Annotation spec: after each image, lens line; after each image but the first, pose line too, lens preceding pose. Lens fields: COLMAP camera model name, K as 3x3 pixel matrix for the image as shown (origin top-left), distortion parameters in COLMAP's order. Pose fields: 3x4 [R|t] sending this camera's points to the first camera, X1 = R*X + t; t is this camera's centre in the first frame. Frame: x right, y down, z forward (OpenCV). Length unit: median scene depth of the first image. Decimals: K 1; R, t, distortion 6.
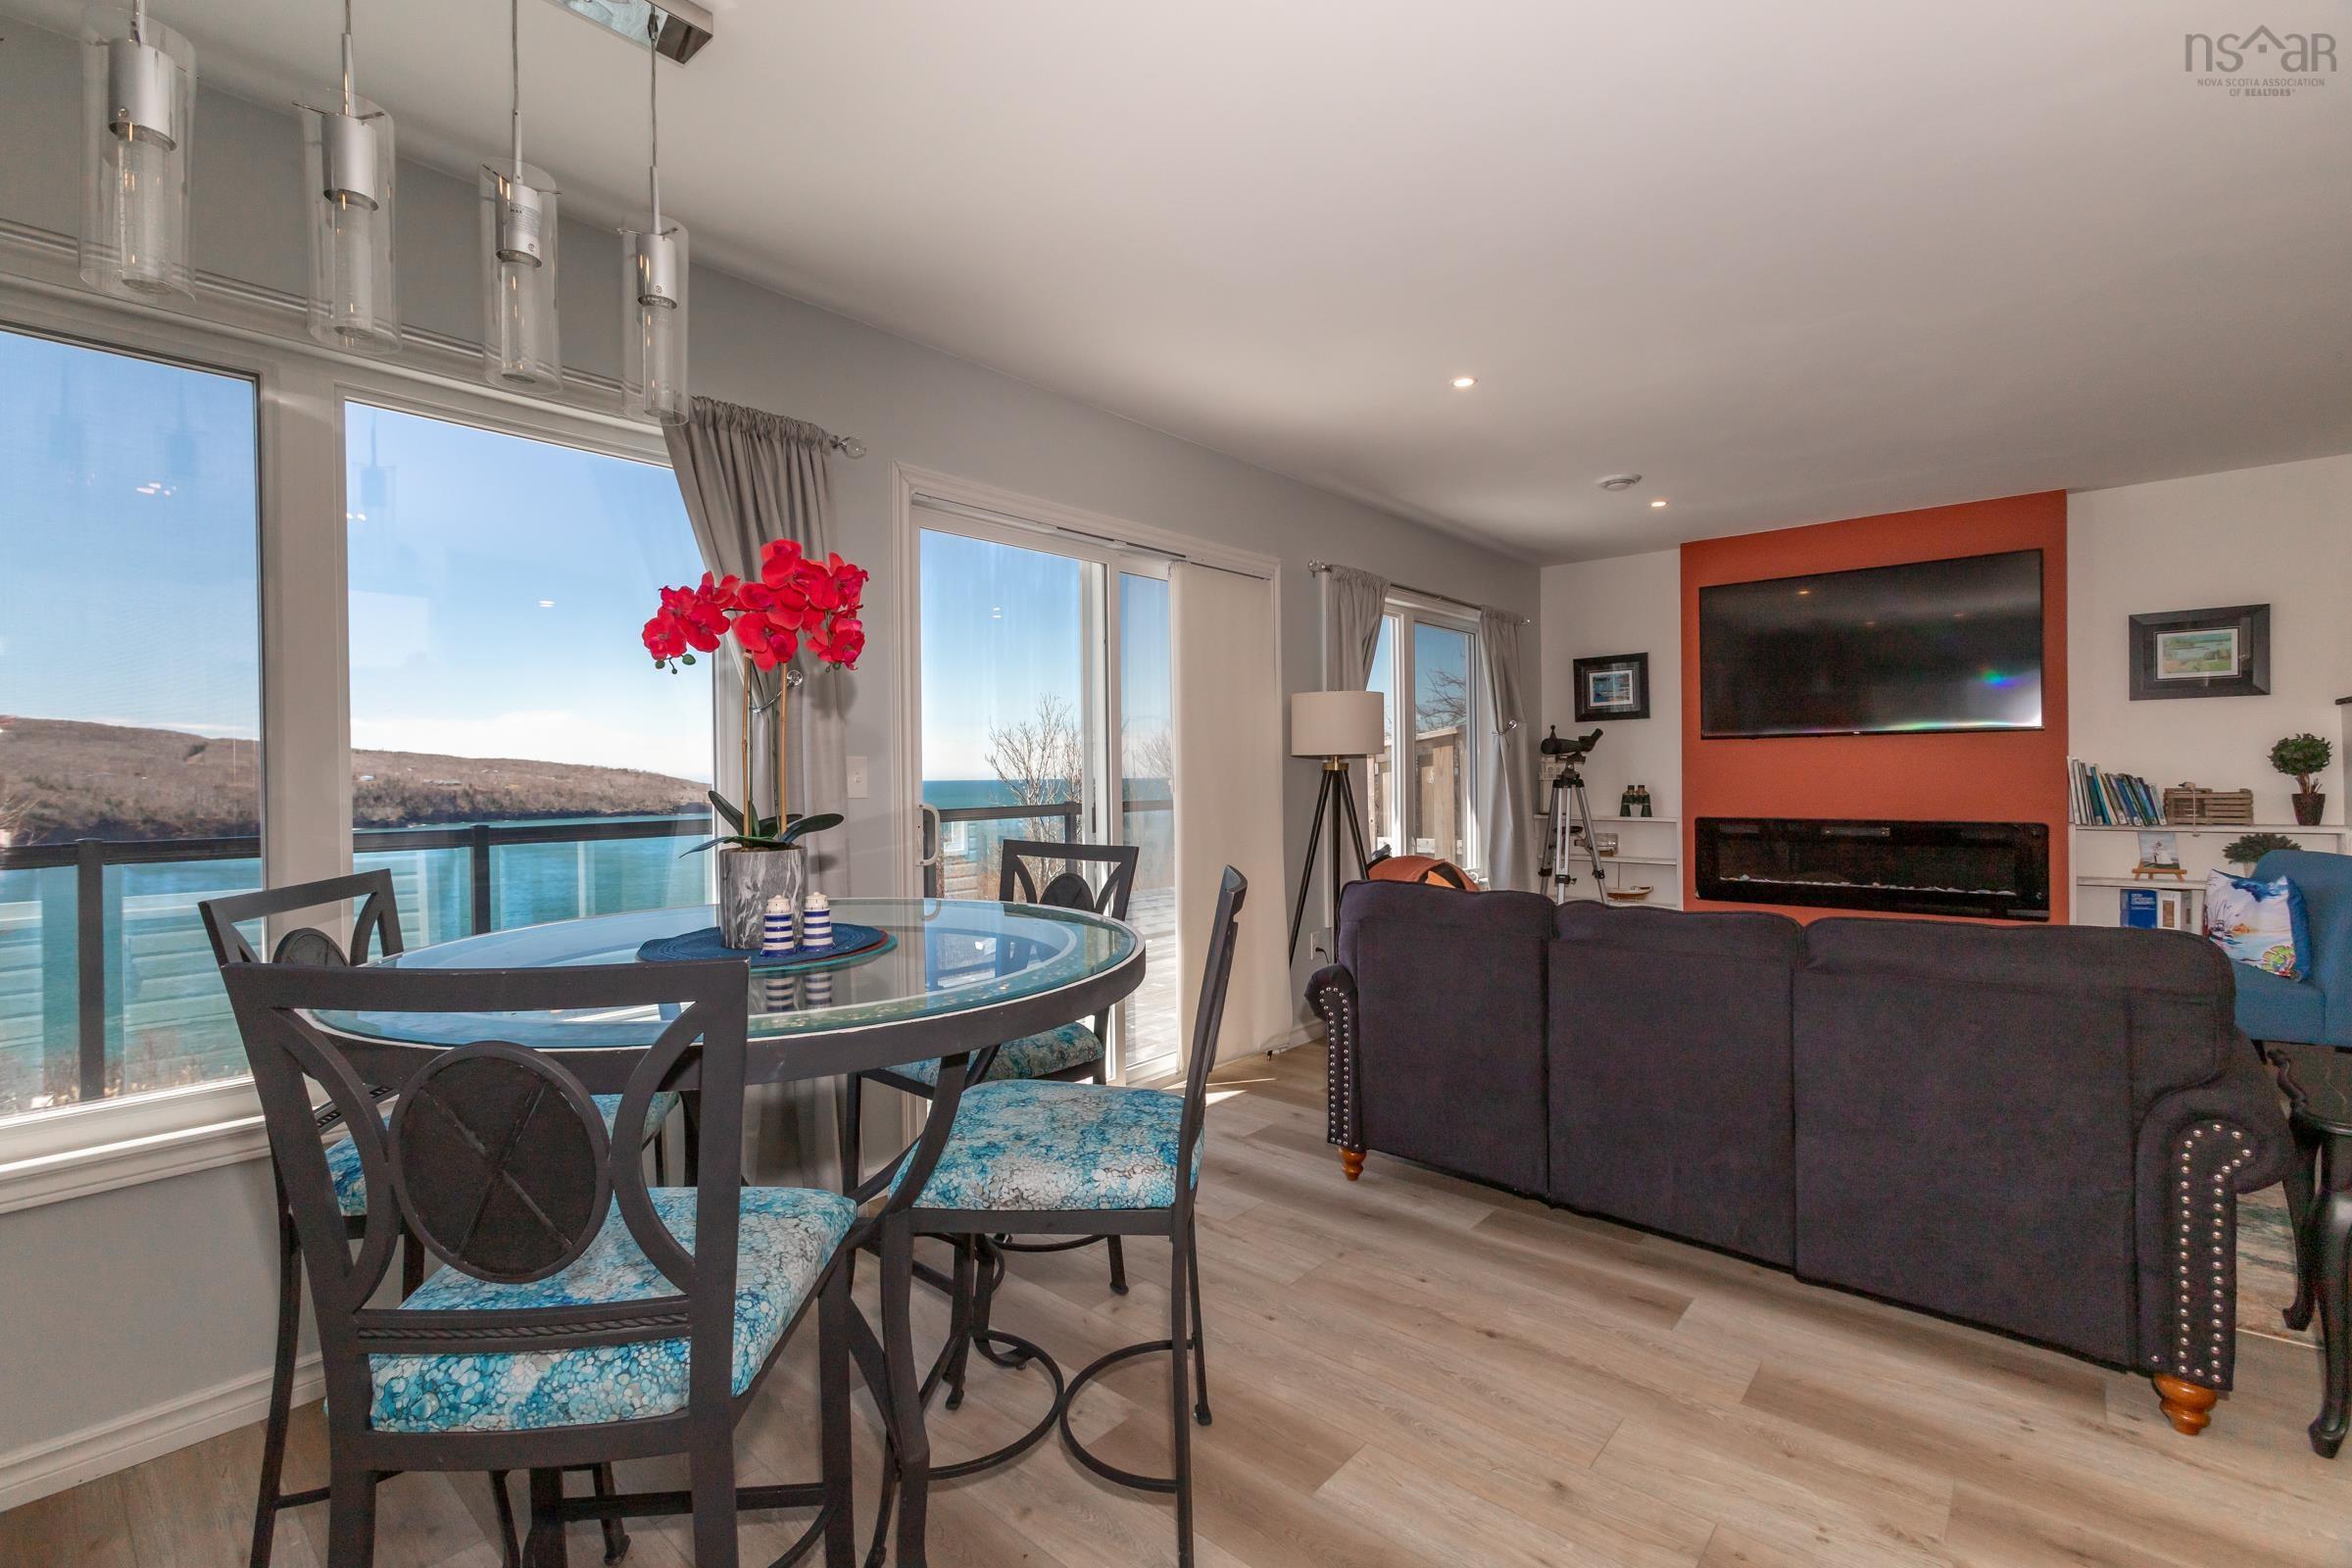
lens RADIAL K [[1057.4, 0, 1167.0], [0, 1057.4, 775.9], [0, 0, 1]] dist [-0.014568, 0.009814]
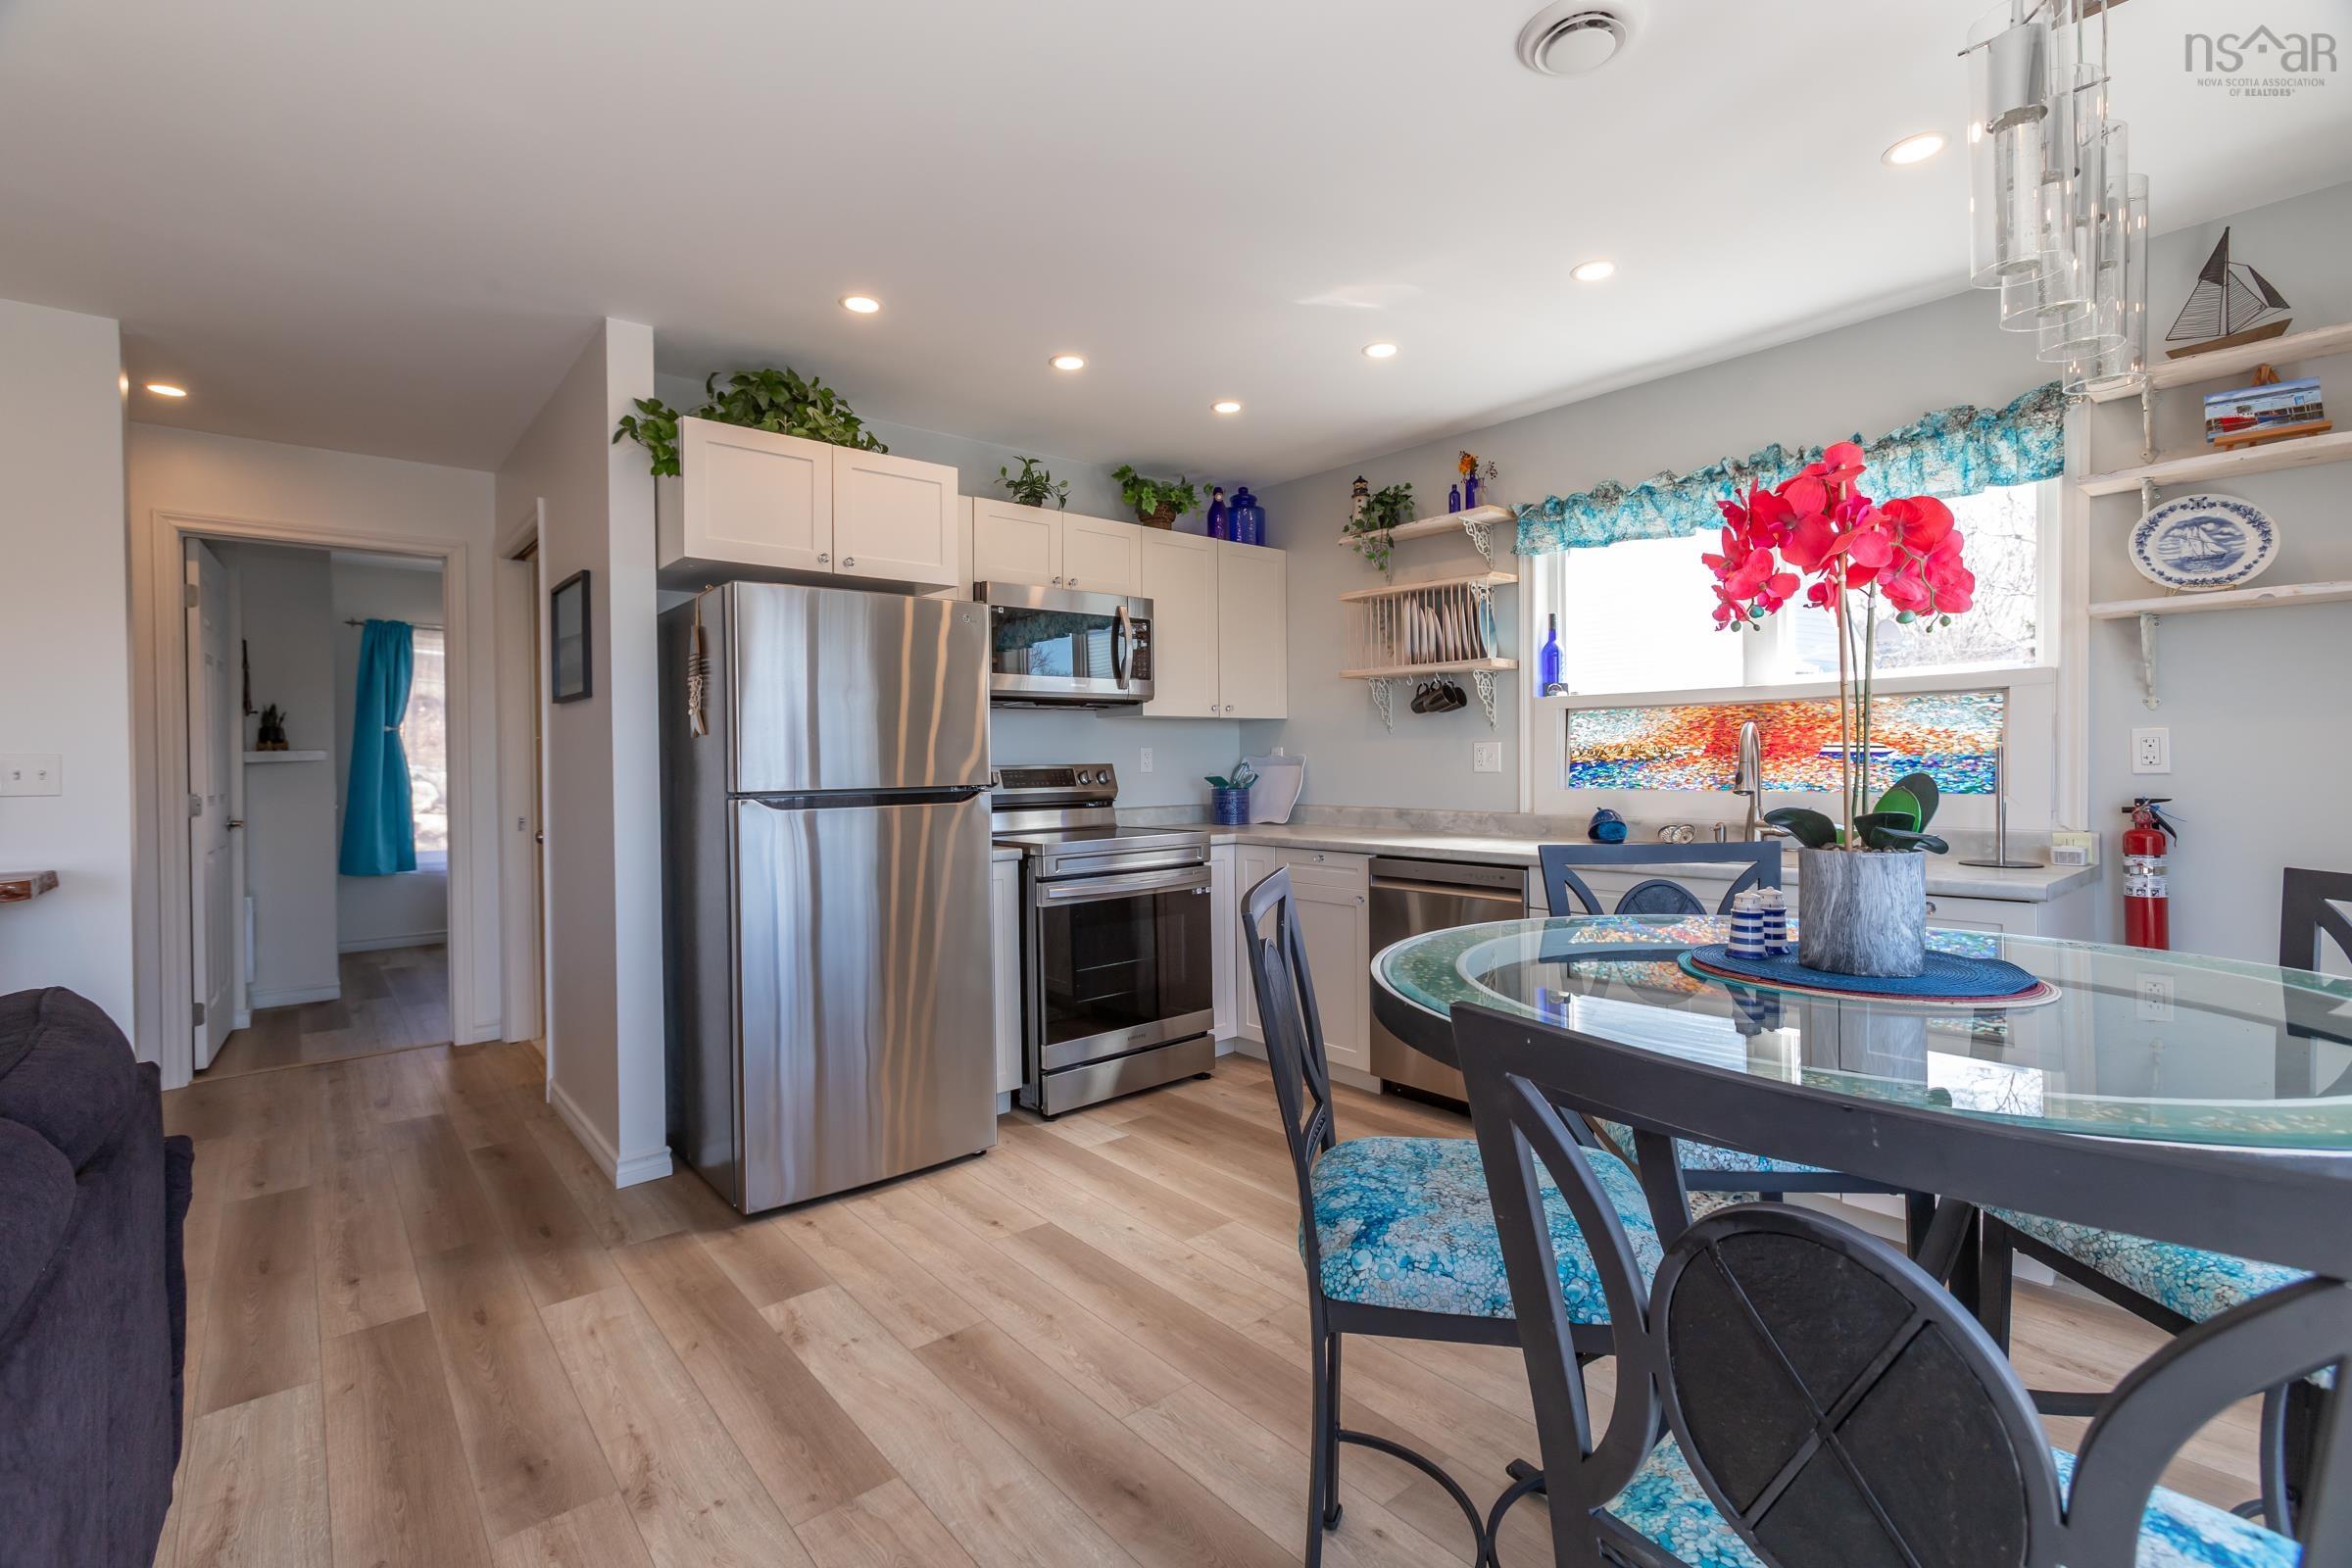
lens RADIAL K [[1057.4, 0, 1180.2], [0, 1057.4, 770.3], [0, 0, 1]] dist [-0.014568, 0.009814]
pose [[-0.990166, 0.018244, 0.138702, 0.002542], [0.019980, 0.999738, 0.011136, -0.001601], [-0.138462, 0.013798, -0.990272, 0.528026]]
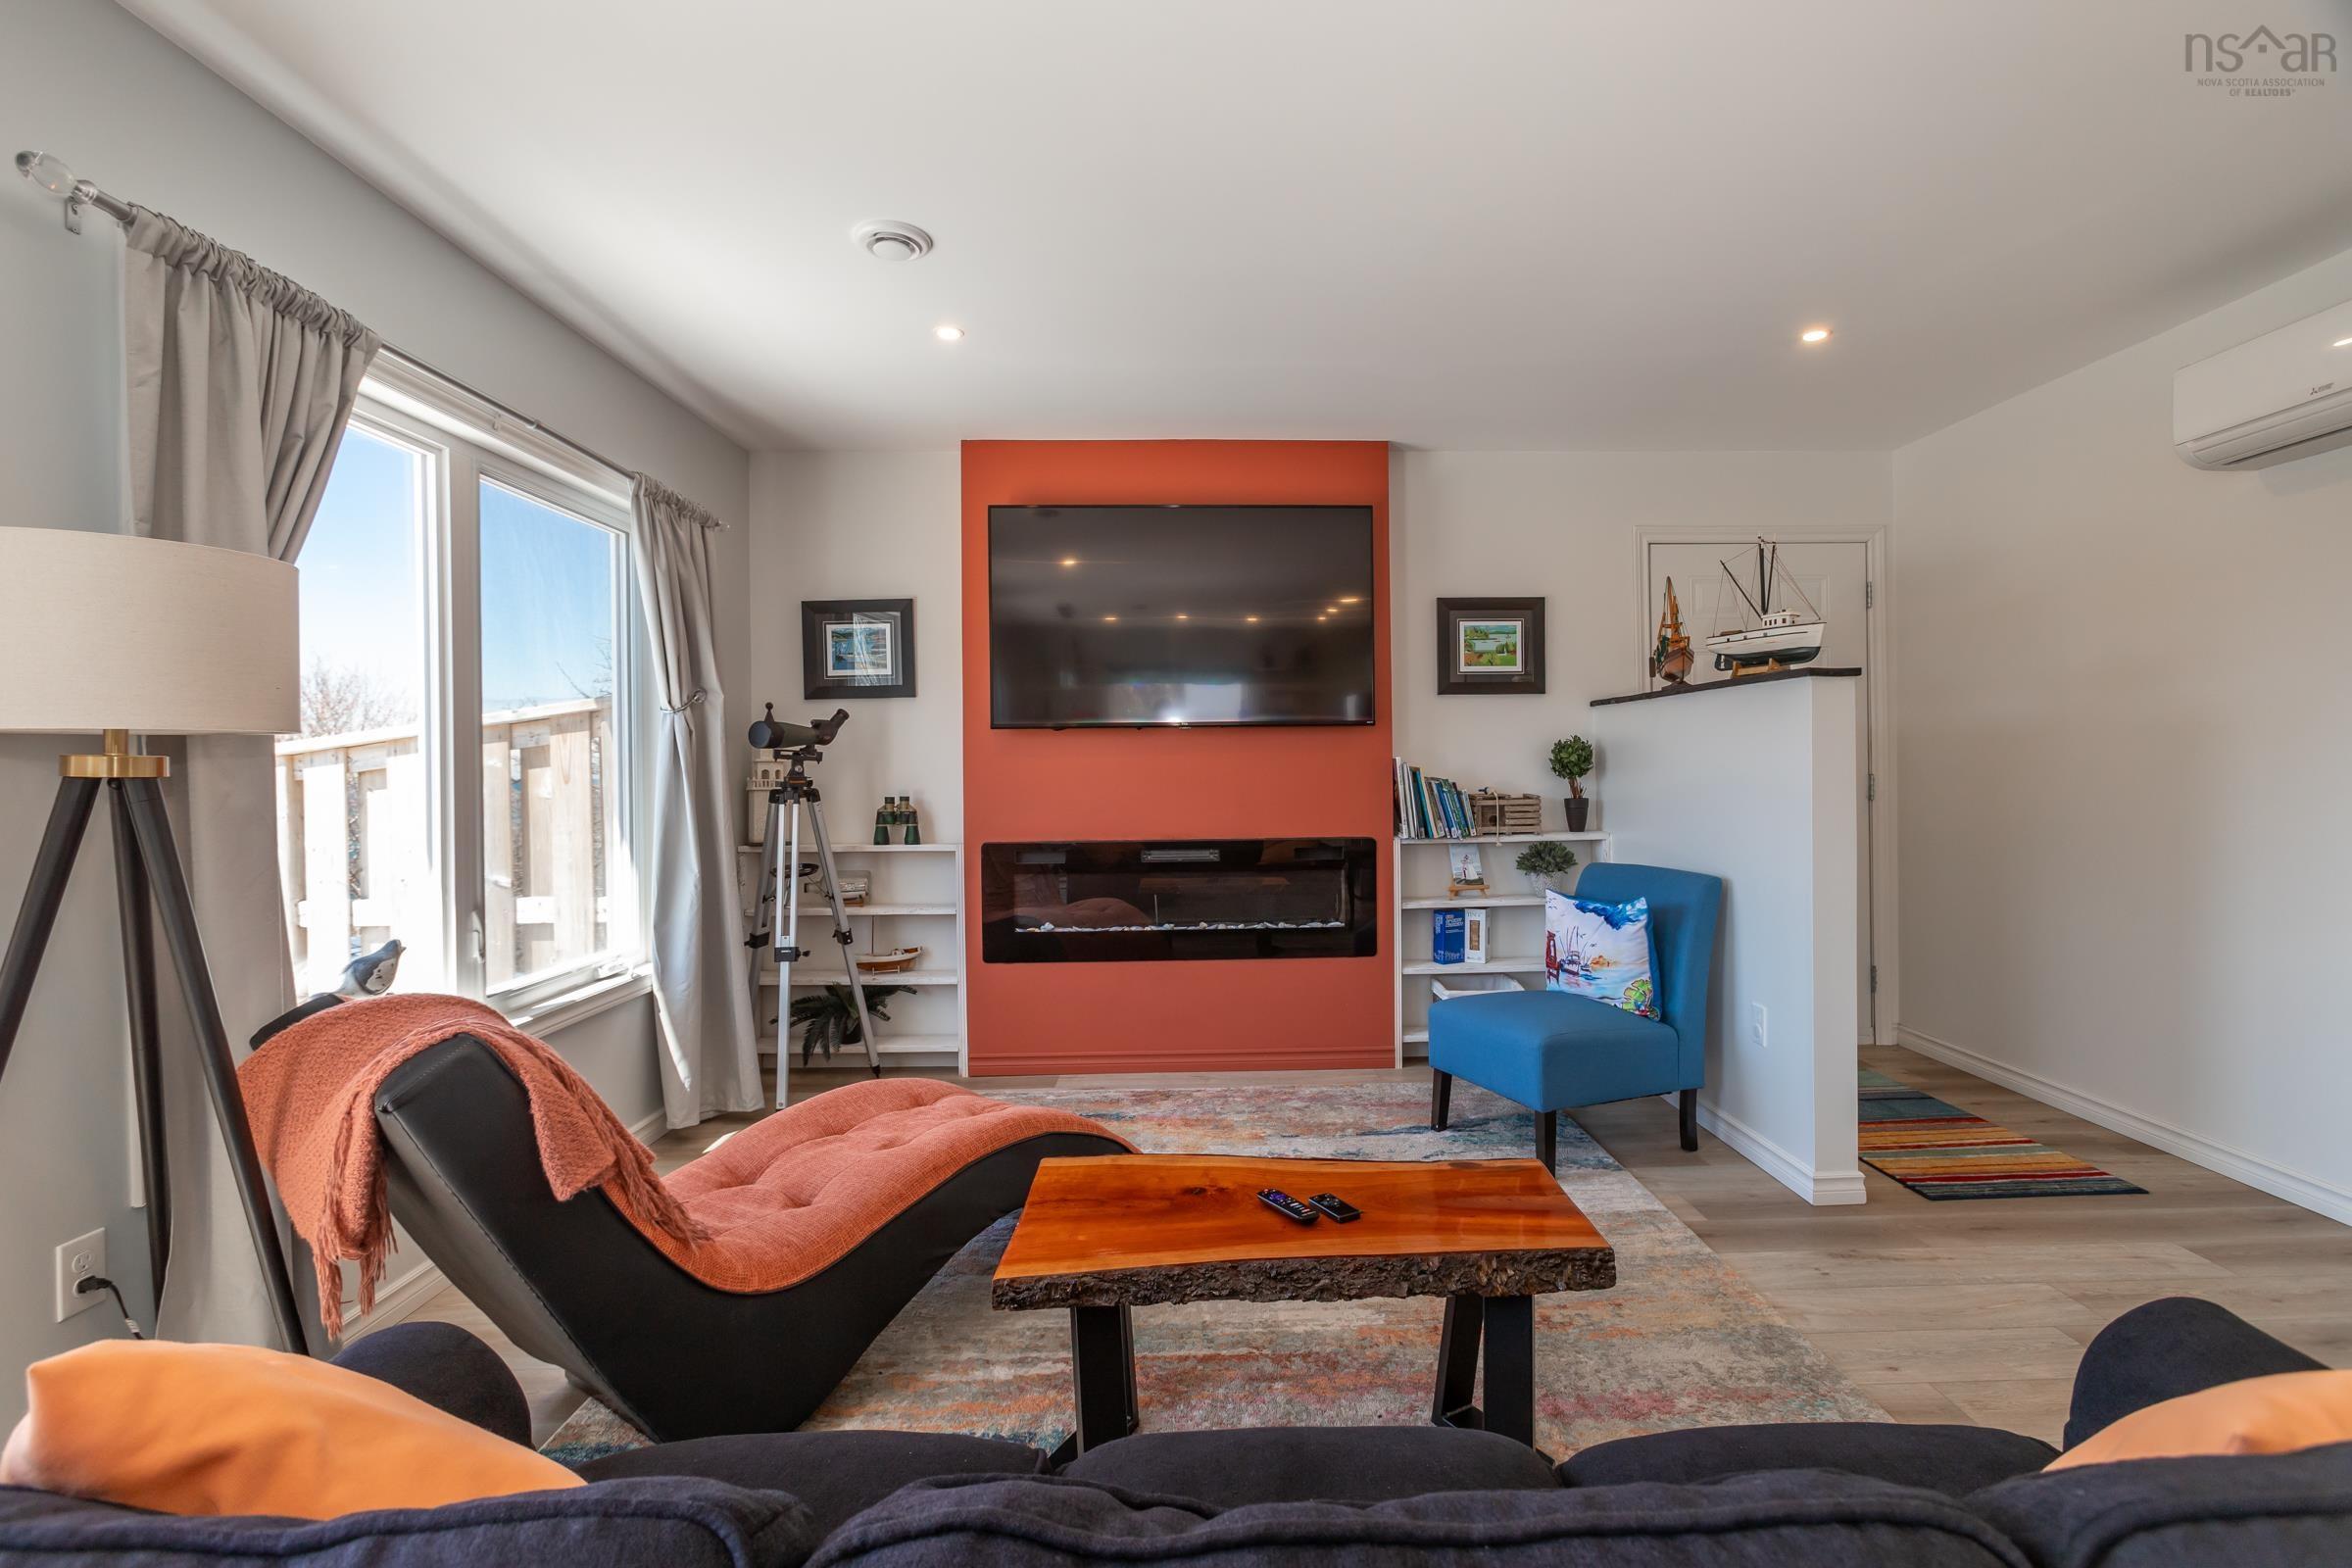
lens RADIAL K [[1057.4, 0, 1225.9], [0, 1057.4, 780.5], [0, 0, 1]] dist [-0.014568, 0.009814]
pose [[0.725441, -0.005514, 0.688262, 0.135964], [0.003907, 0.999985, 0.003893, -0.003175], [-0.688273, -0.000135, 0.725452, 0.371990]]
